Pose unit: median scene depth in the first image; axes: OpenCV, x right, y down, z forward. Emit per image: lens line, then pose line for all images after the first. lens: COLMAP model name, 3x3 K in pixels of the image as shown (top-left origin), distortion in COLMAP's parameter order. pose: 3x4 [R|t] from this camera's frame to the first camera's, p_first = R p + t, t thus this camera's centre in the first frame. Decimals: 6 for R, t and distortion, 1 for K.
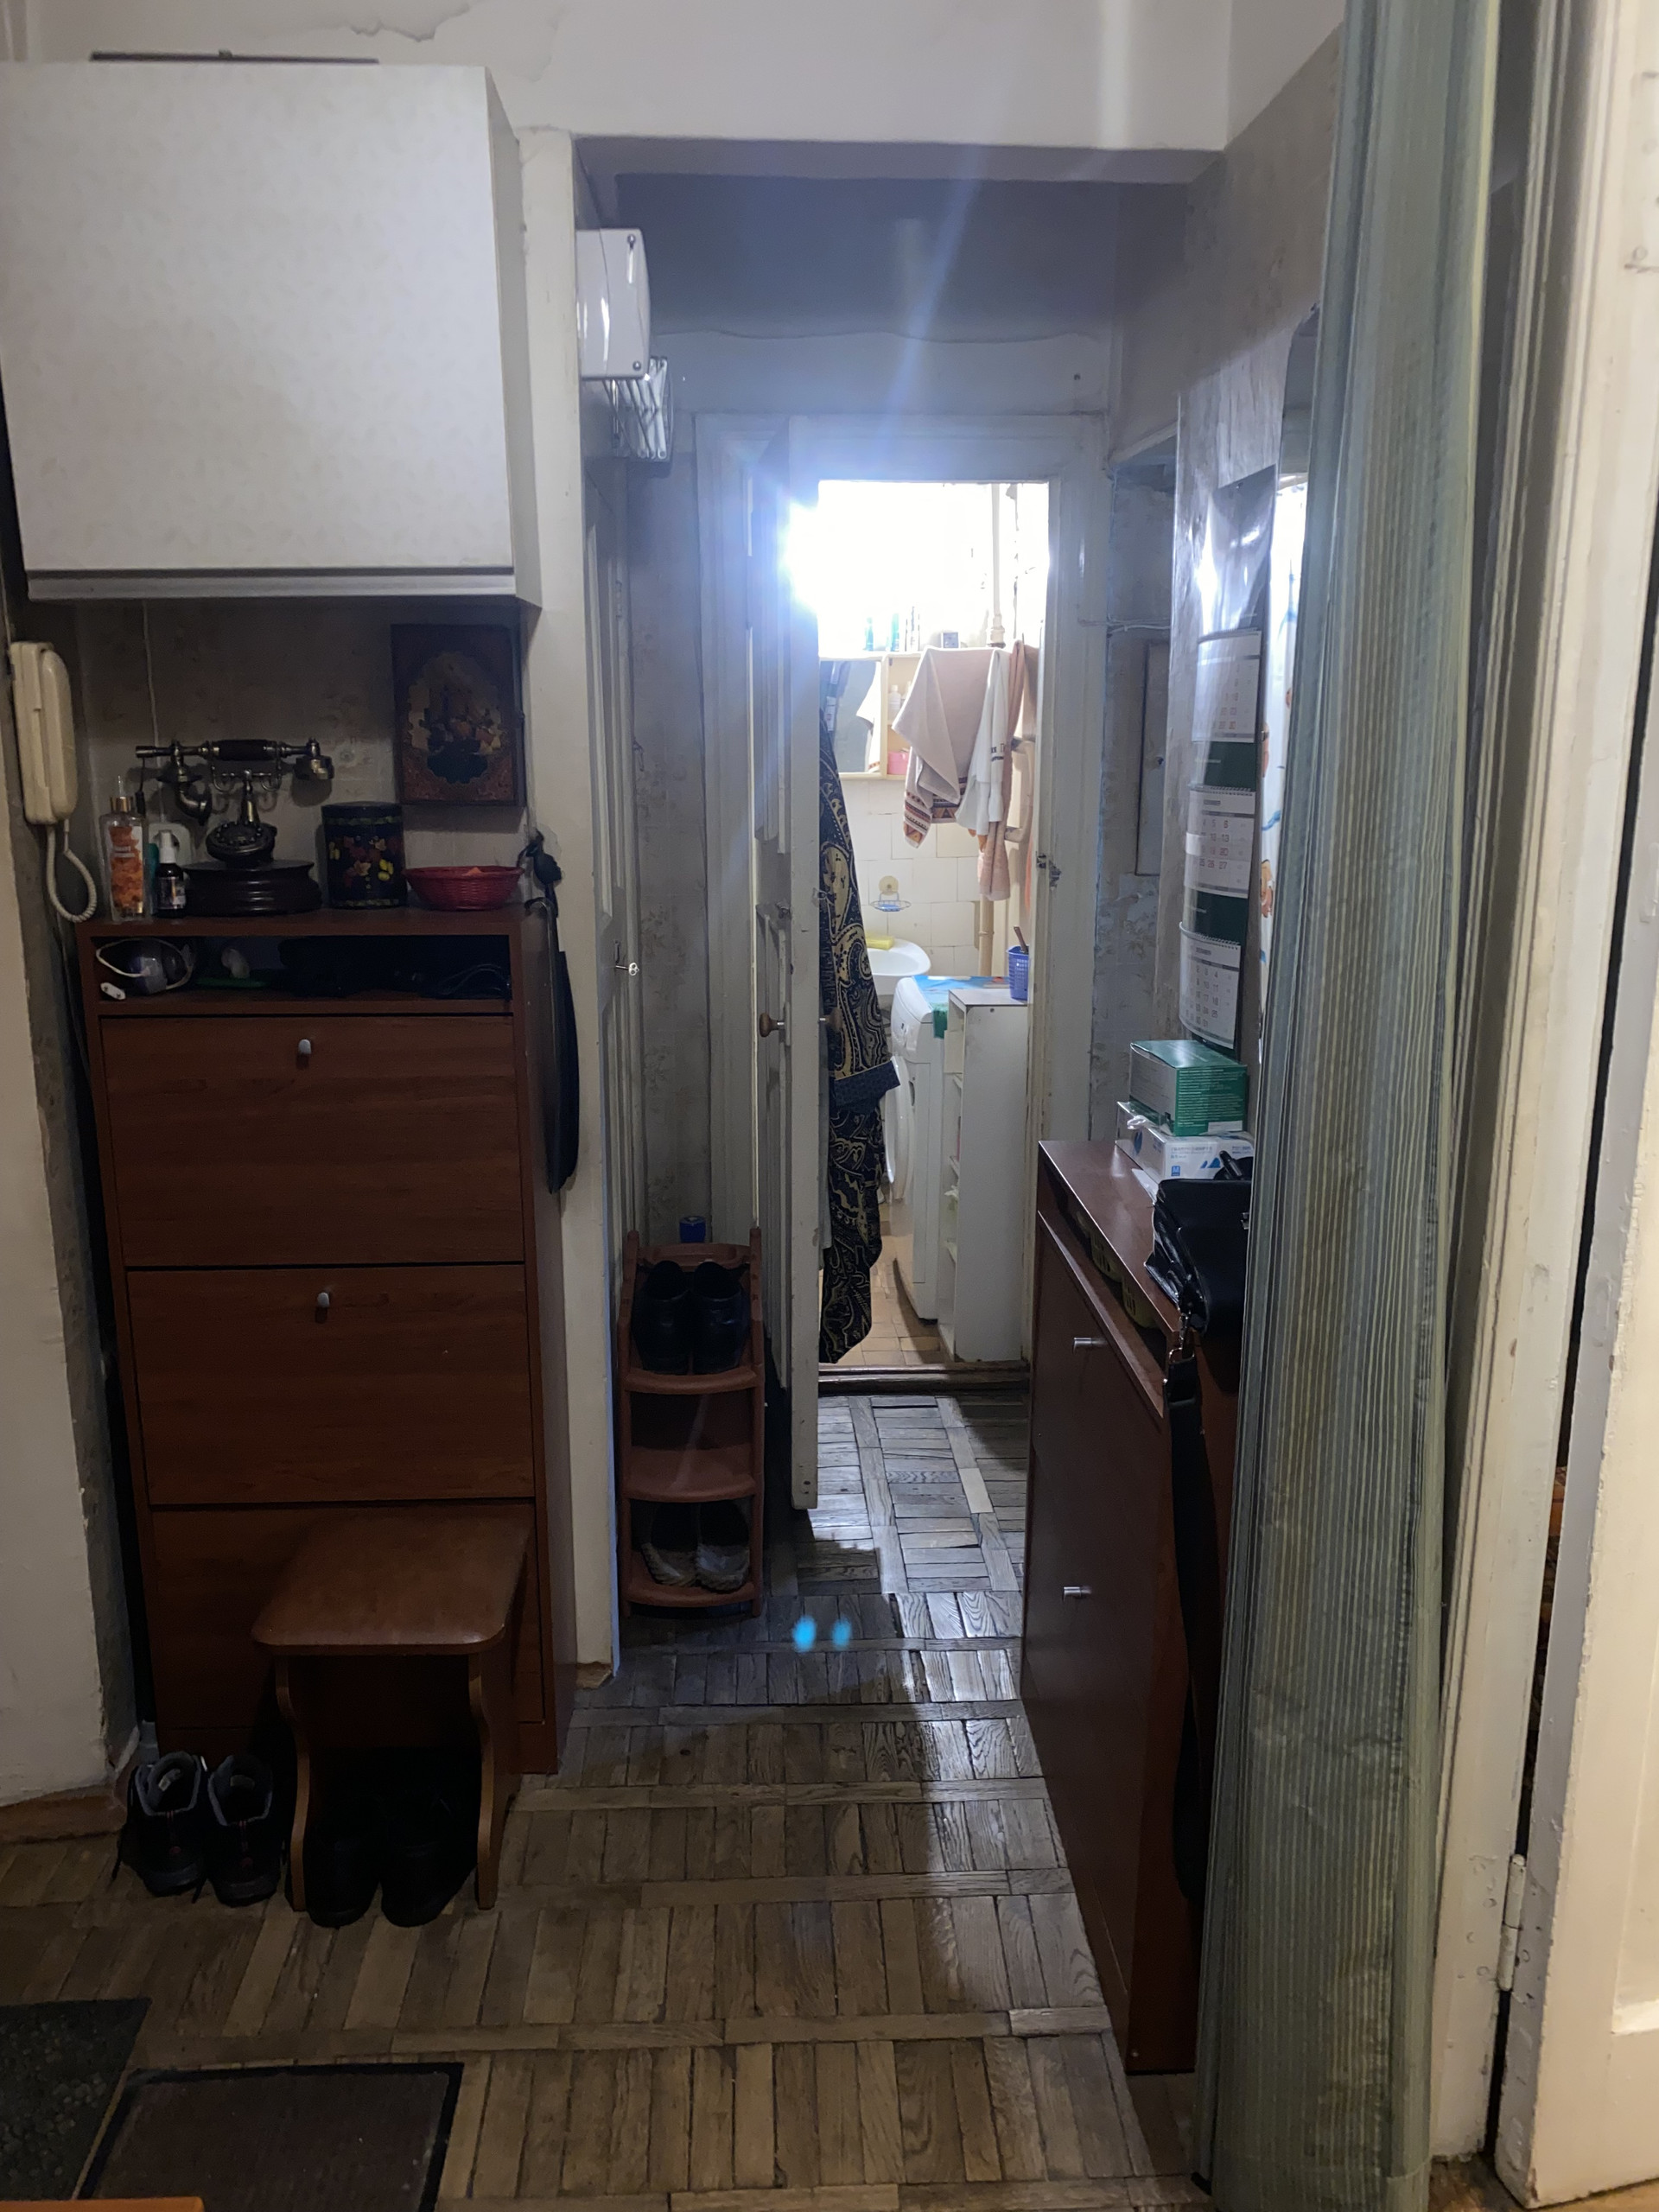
lens RADIAL K [[1678.4, 0, 829.6], [0, 1678.4, 1088.1], [0, 0, 1]] dist [0.049649, -0.066509]
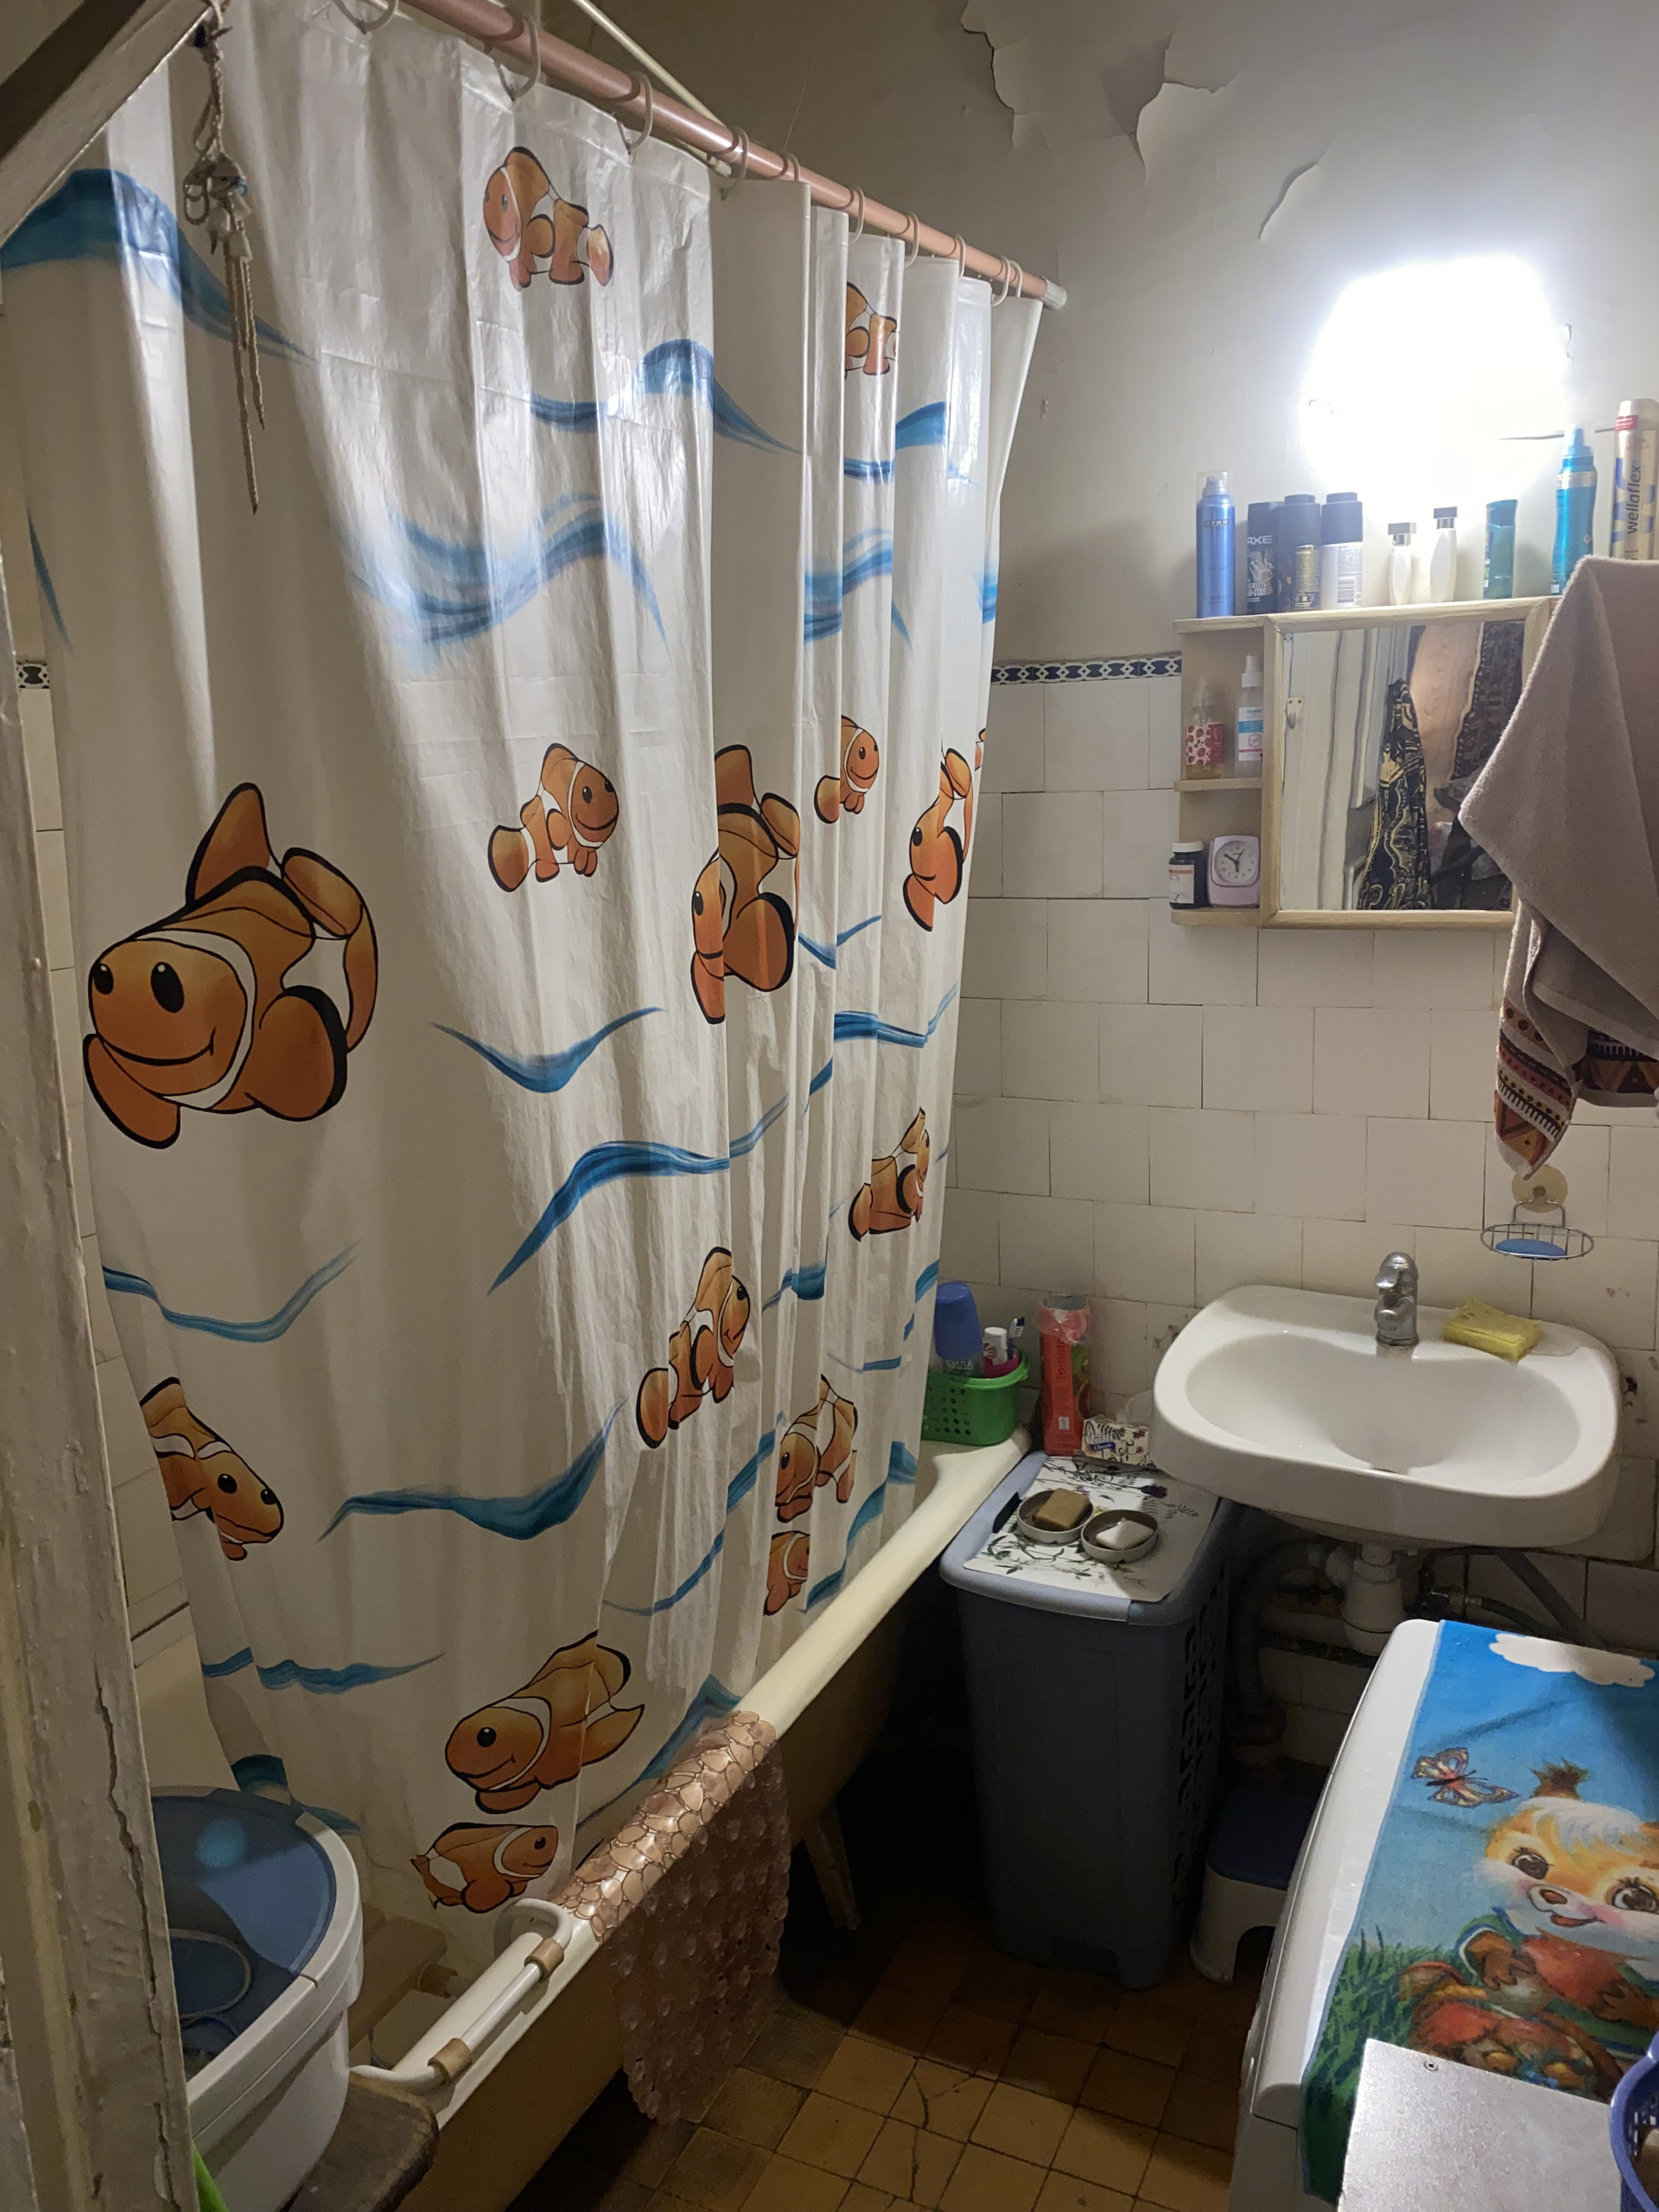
lens RADIAL K [[1696.9, 0, 829.5], [0, 1696.9, 1106.0], [0, 0, 1]] dist [0.018509, -0.007716]
pose [[0.870994, 0.078231, -0.485025, 0.093402], [-0.079024, 0.996694, 0.018849, -0.152457], [0.484896, 0.021911, 0.874297, 0.645354]]
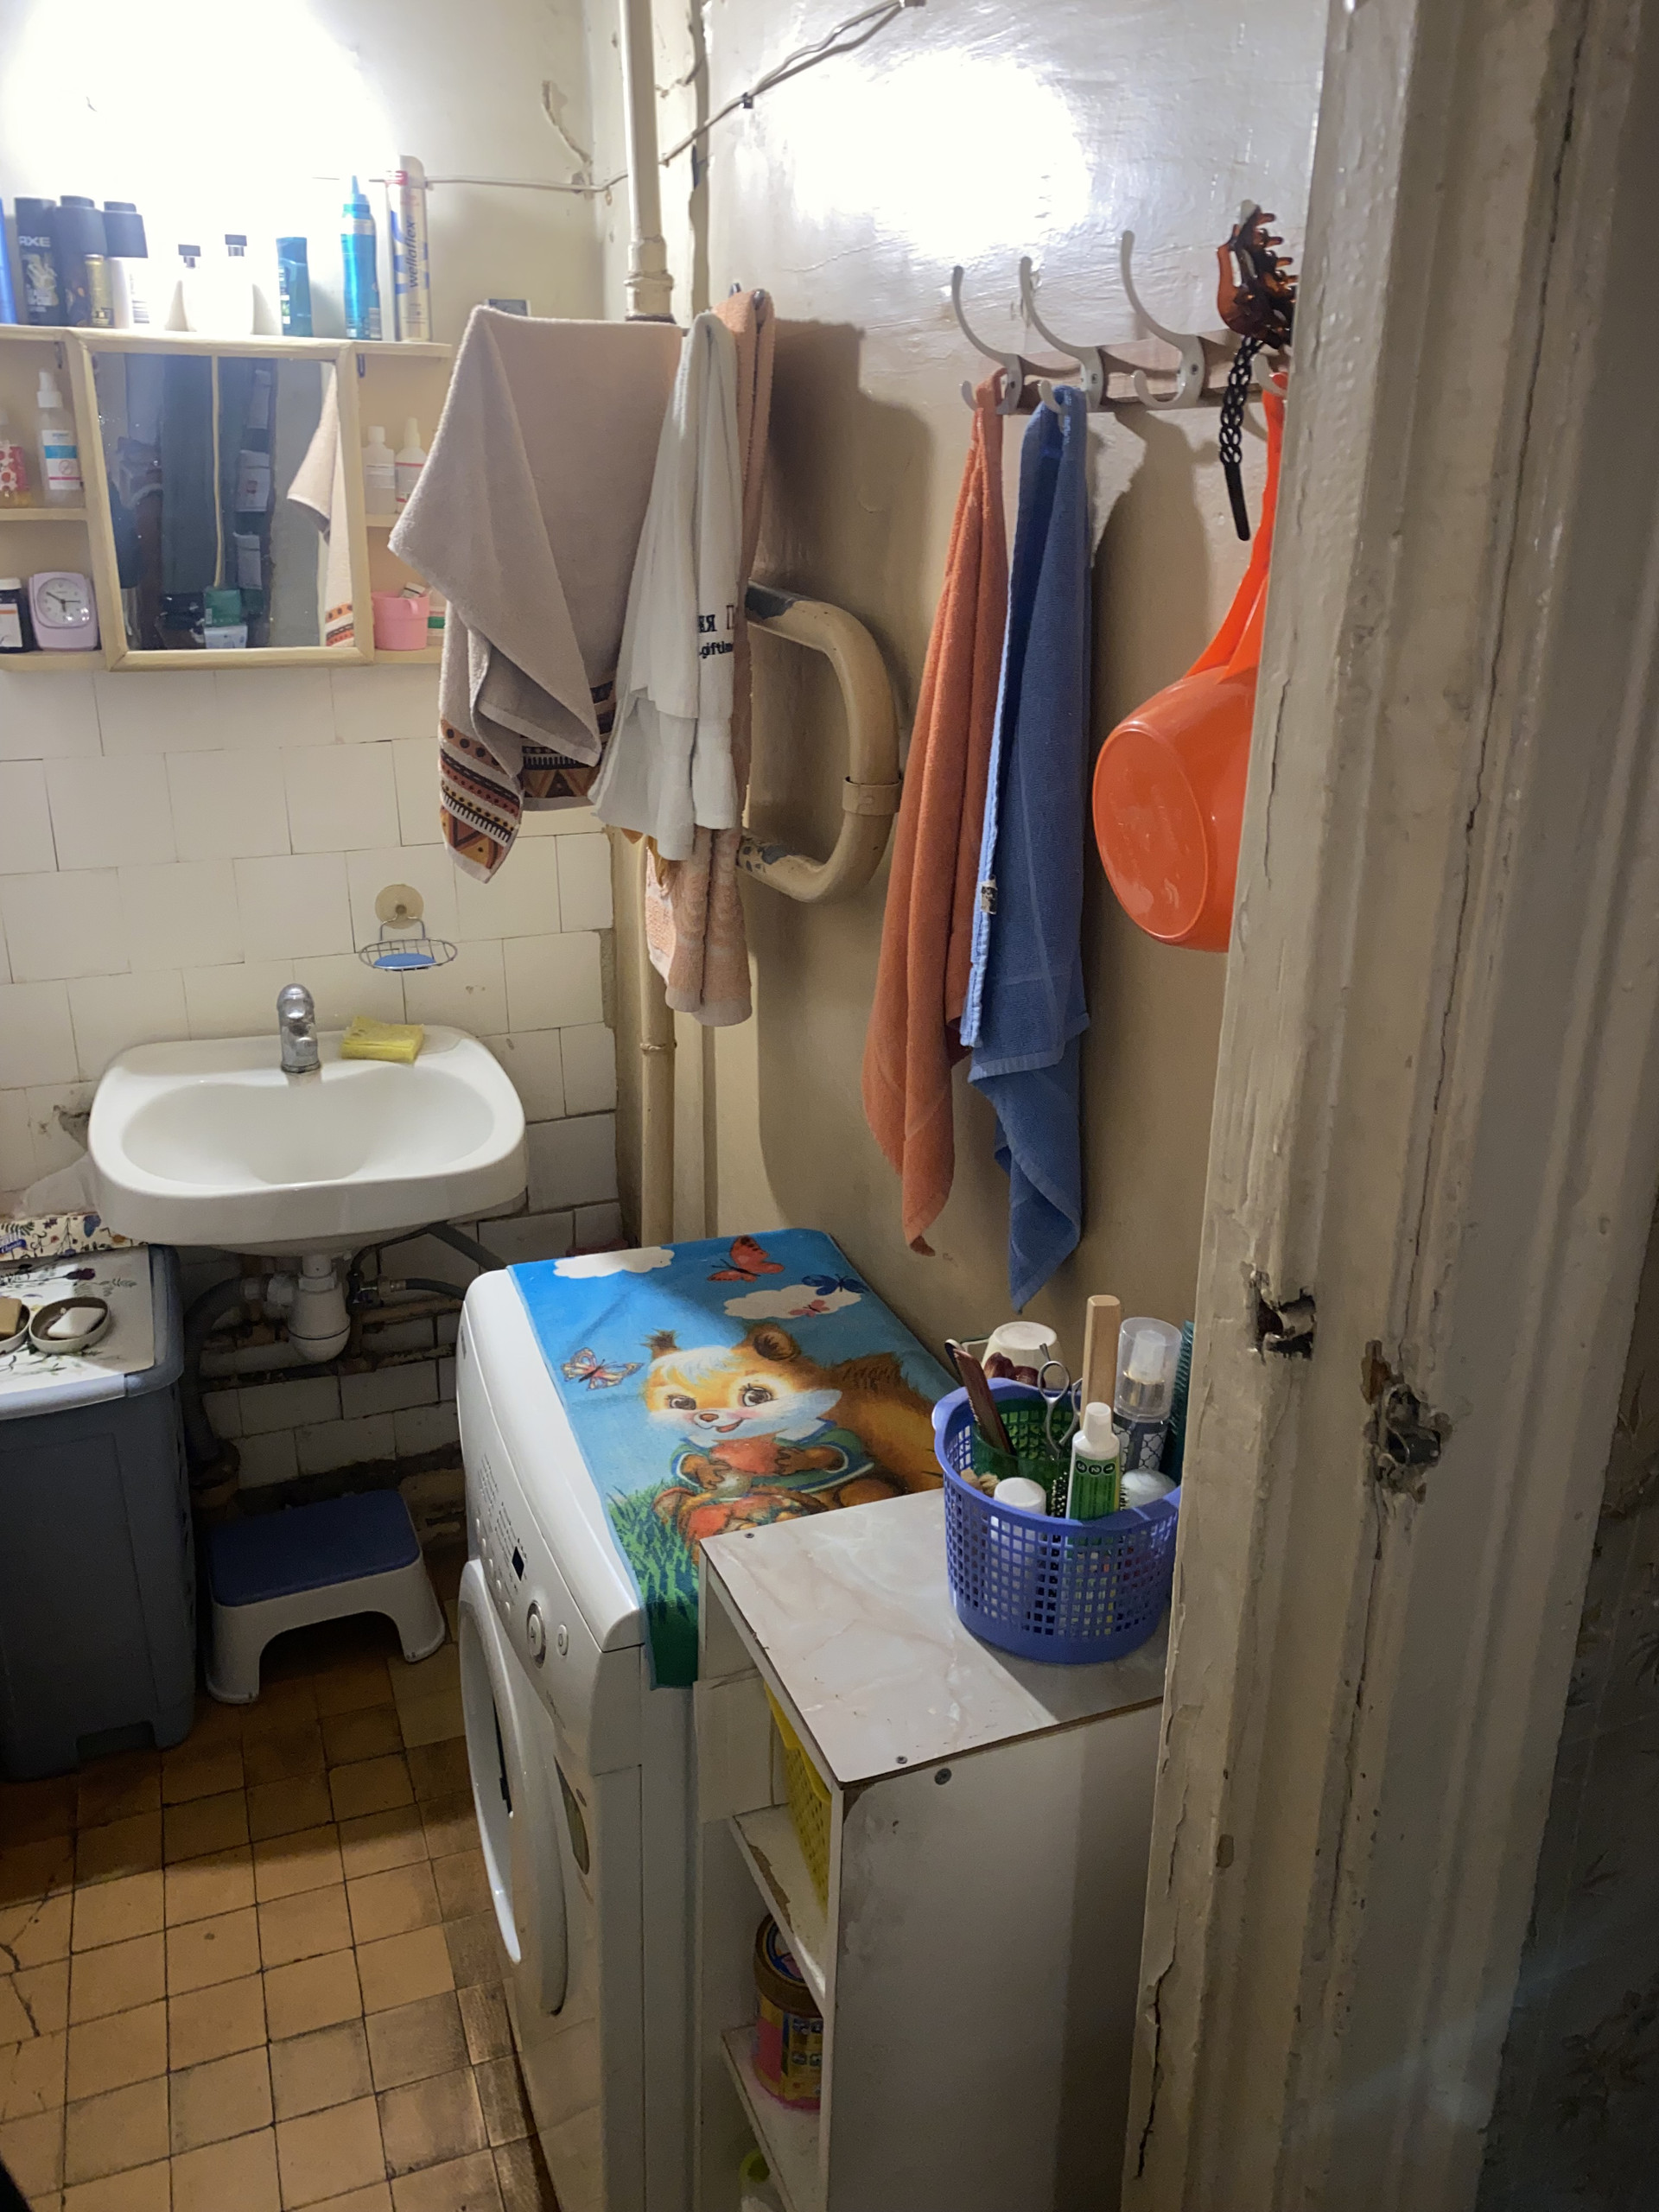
lens RADIAL K [[1678.4, 0, 829.6], [0, 1678.4, 1088.1], [0, 0, 1]] dist [0.049649, -0.066509]
pose [[0.954954, -0.082604, 0.285025, 0.014972], [0.047381, 0.990597, 0.128343, -0.141783], [-0.292947, -0.109057, 0.949889, 0.620163]]
